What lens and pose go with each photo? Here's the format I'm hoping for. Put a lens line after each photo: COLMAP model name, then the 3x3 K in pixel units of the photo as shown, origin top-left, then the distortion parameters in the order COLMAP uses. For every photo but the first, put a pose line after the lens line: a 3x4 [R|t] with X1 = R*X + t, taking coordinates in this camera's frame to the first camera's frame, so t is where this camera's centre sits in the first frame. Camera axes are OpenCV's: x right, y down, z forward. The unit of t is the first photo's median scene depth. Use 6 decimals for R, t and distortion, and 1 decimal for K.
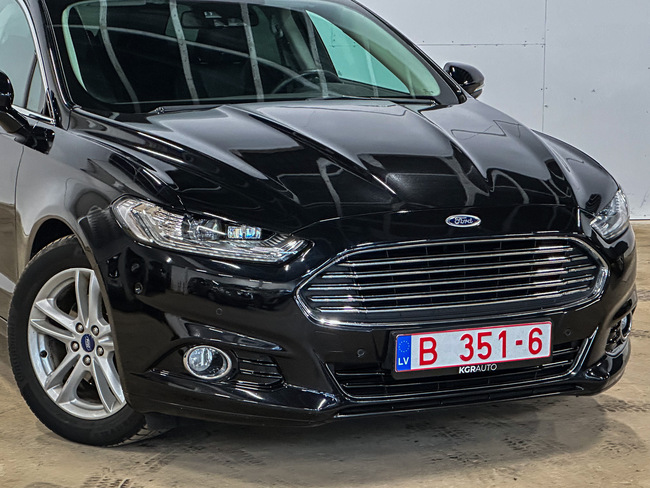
lens RADIAL K [[1842.8, 0, 327.6], [0, 1842.8, 240.7], [0, 0, 1]] dist [0.075567, 0.000000]
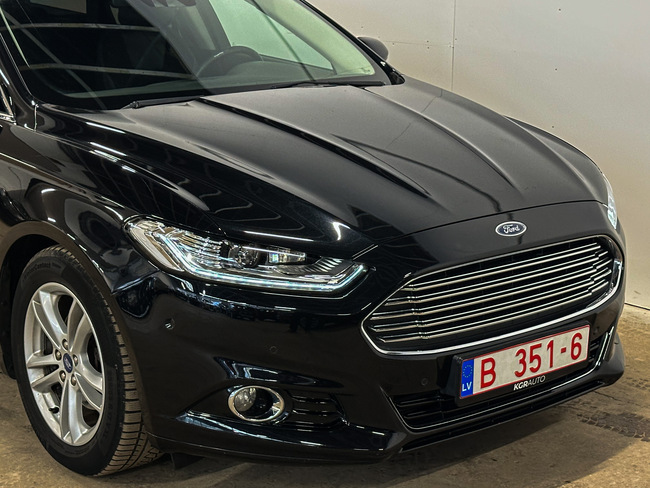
lens RADIAL K [[1254.6, 0, 326.2], [0, 1254.6, 245.7], [0, 0, 1]] dist [0.034717, 0.000000]
pose [[0.974327, -0.053660, 0.218650, -0.155994], [0.032060, 0.994353, 0.101167, -0.068768], [-0.222843, -0.091560, 0.970545, 0.391433]]
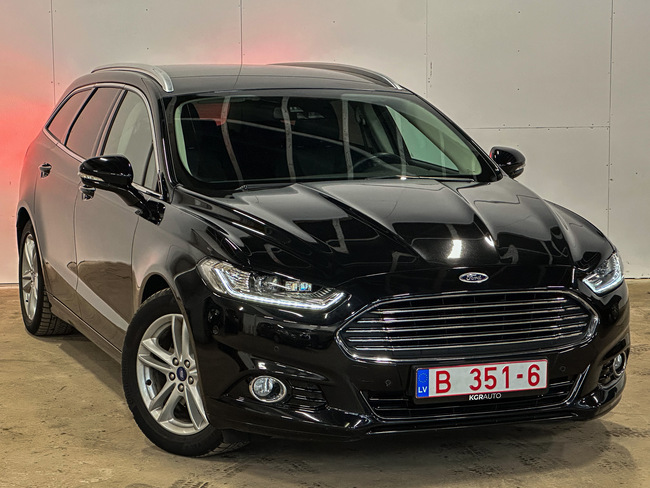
lens RADIAL K [[1669.5, 0, 320.9], [0, 1669.5, 242.7], [0, 0, 1]] dist [0.150149, 0.000000]
pose [[0.995083, 0.001600, -0.099028, 0.081233], [-0.004710, 0.999503, -0.031176, 0.001351], [0.098929, 0.031489, 0.994596, -0.132064]]
